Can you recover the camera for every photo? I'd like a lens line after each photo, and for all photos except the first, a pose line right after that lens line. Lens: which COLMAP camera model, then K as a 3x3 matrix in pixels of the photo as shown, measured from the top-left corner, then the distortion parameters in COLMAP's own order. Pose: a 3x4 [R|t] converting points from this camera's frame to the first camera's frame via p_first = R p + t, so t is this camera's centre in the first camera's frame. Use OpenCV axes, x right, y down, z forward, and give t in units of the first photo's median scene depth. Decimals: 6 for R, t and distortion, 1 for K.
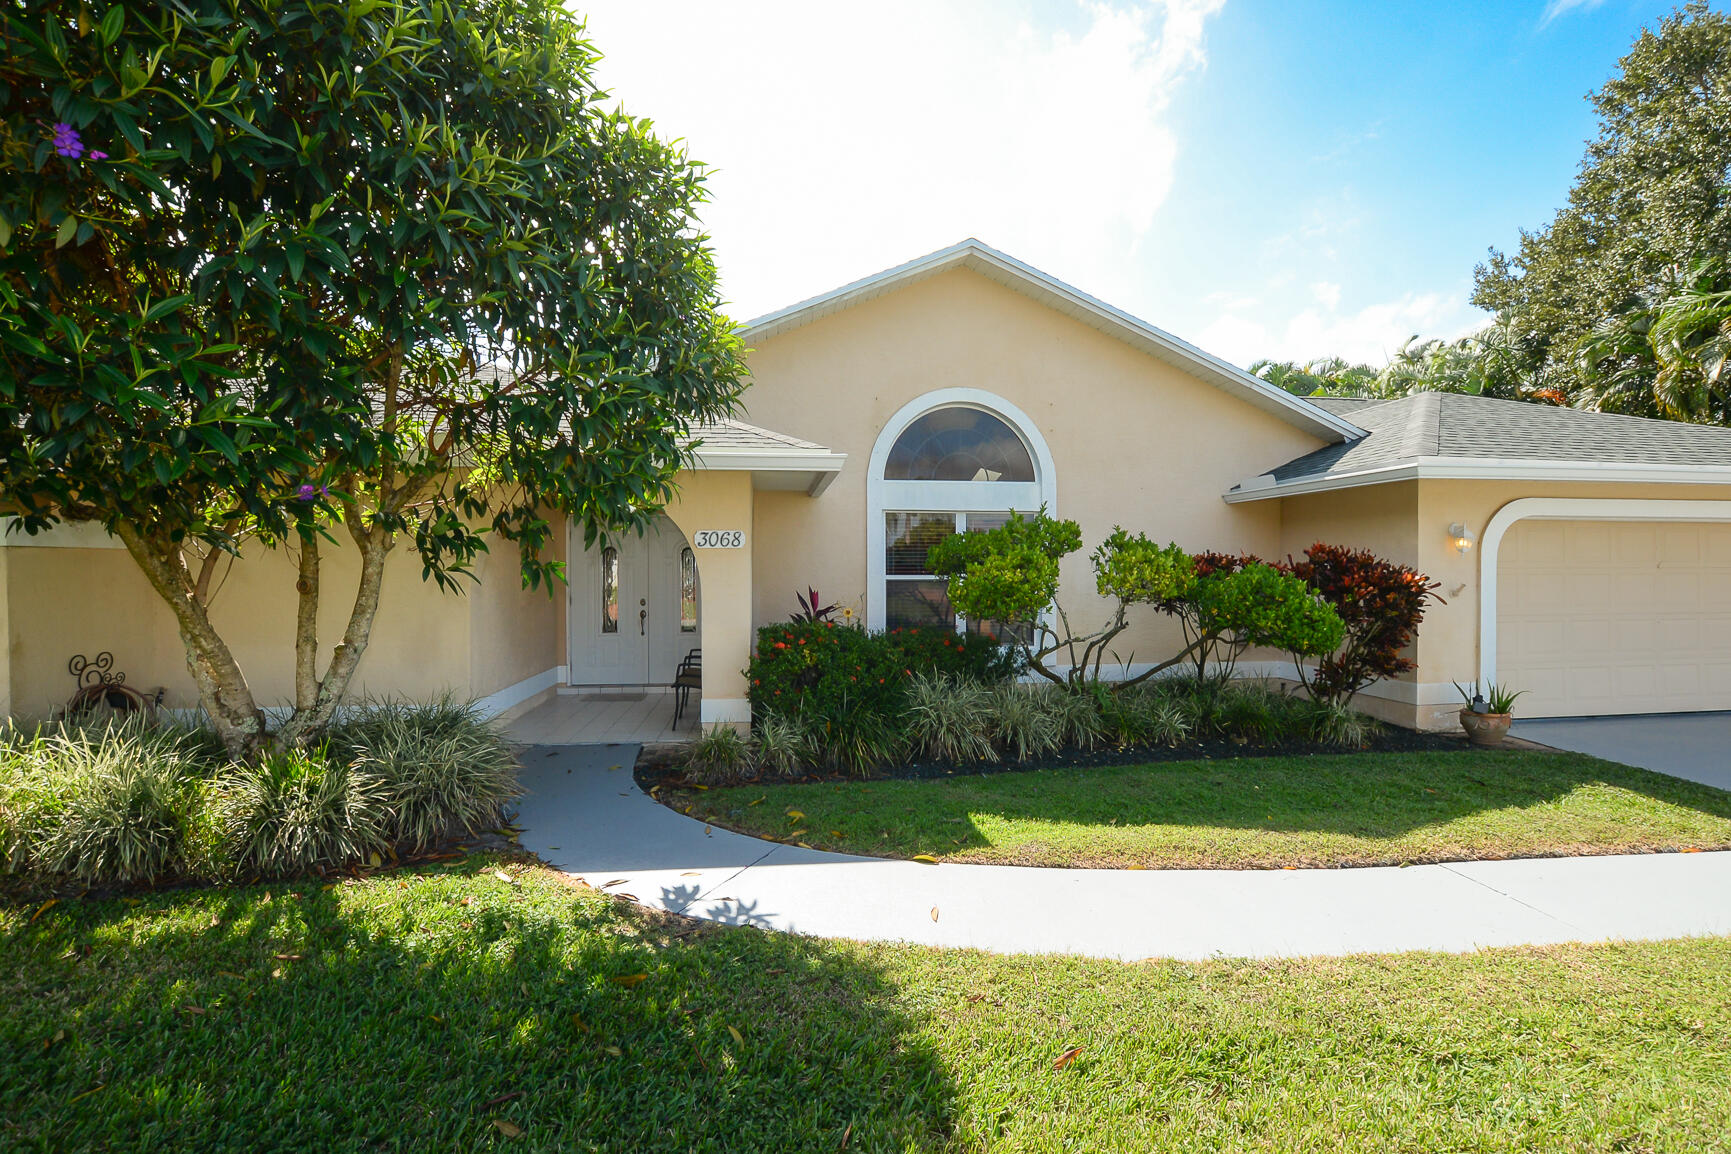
lens RADIAL K [[785.2, 0, 867.8], [0, 785.2, 573.0], [0, 0, 1]] dist [-0.002015, -0.000095]
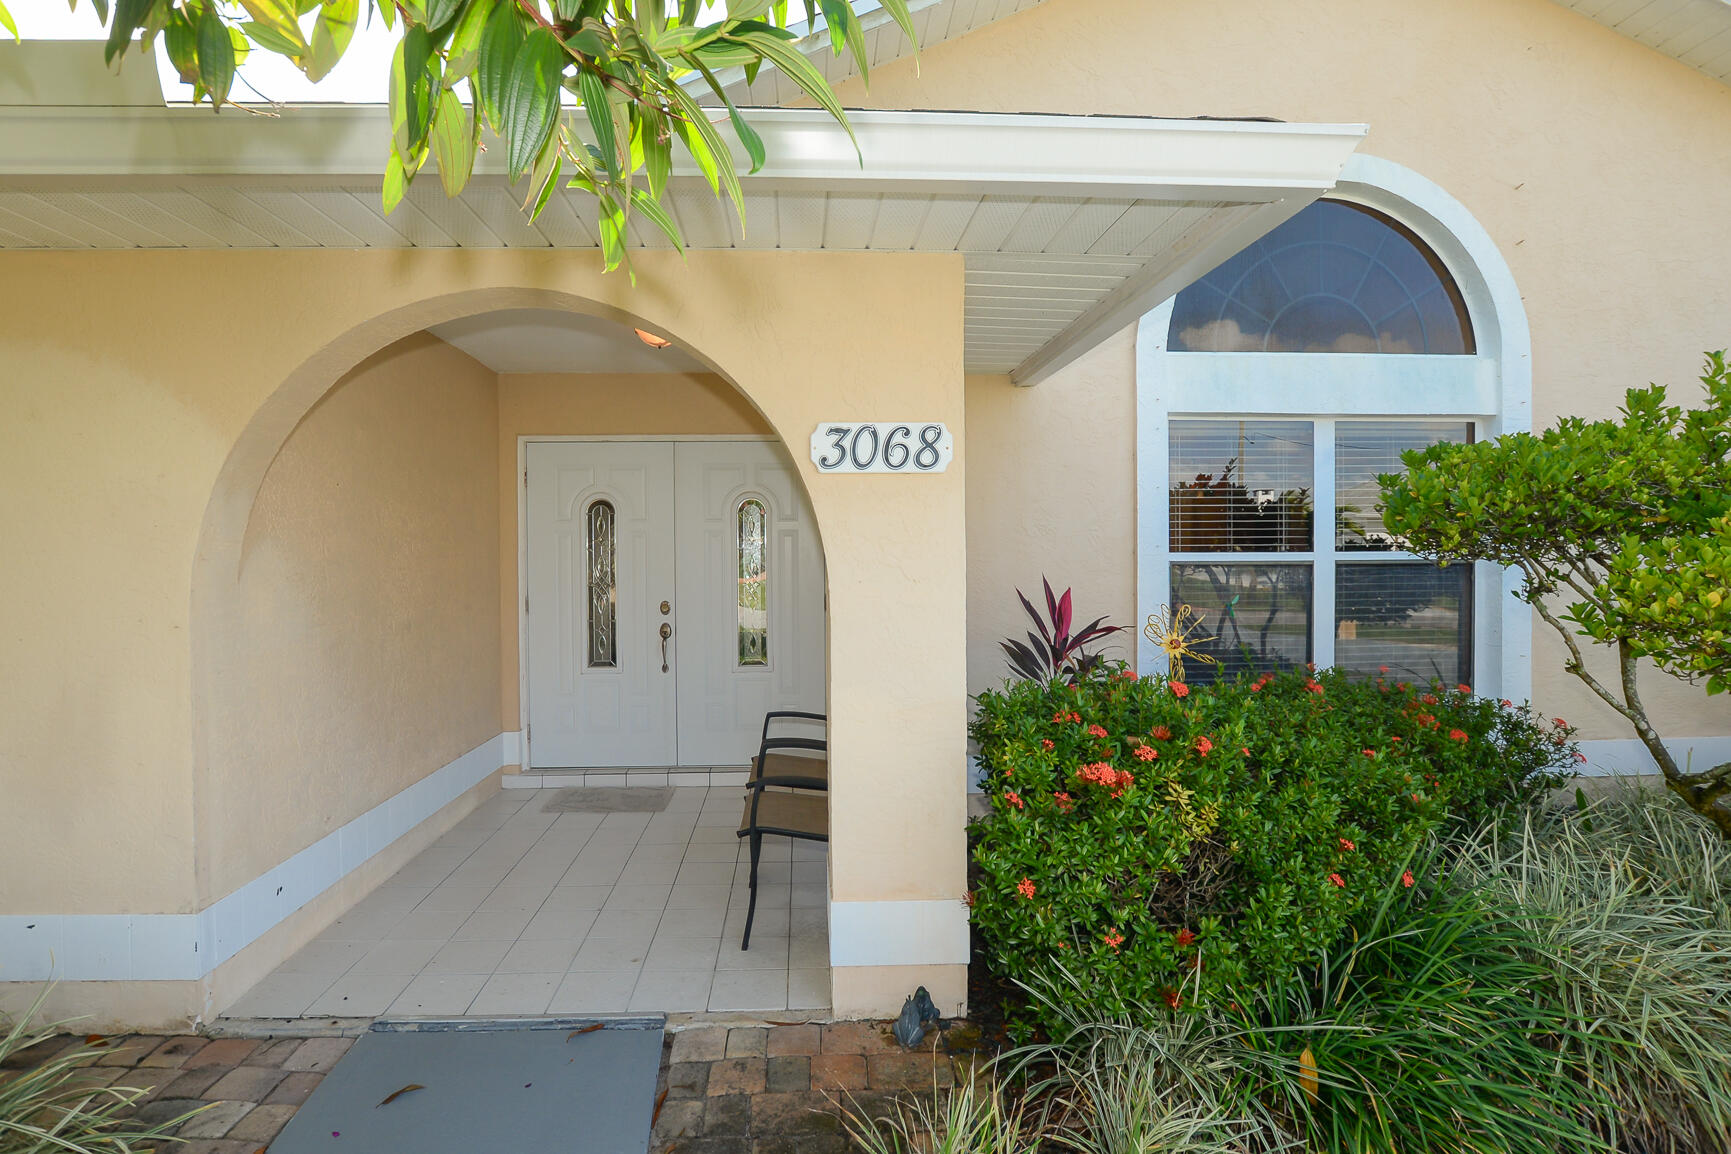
lens RADIAL K [[995.9, 0, 865.5], [0, 995.9, 577.0], [0, 0, 1]] dist [0.002899, 0.000277]
pose [[0.996945, -0.002001, -0.078086, -0.119701], [0.003736, 0.999749, 0.022080, 0.003553], [0.078022, -0.022304, 0.996702, 0.413481]]
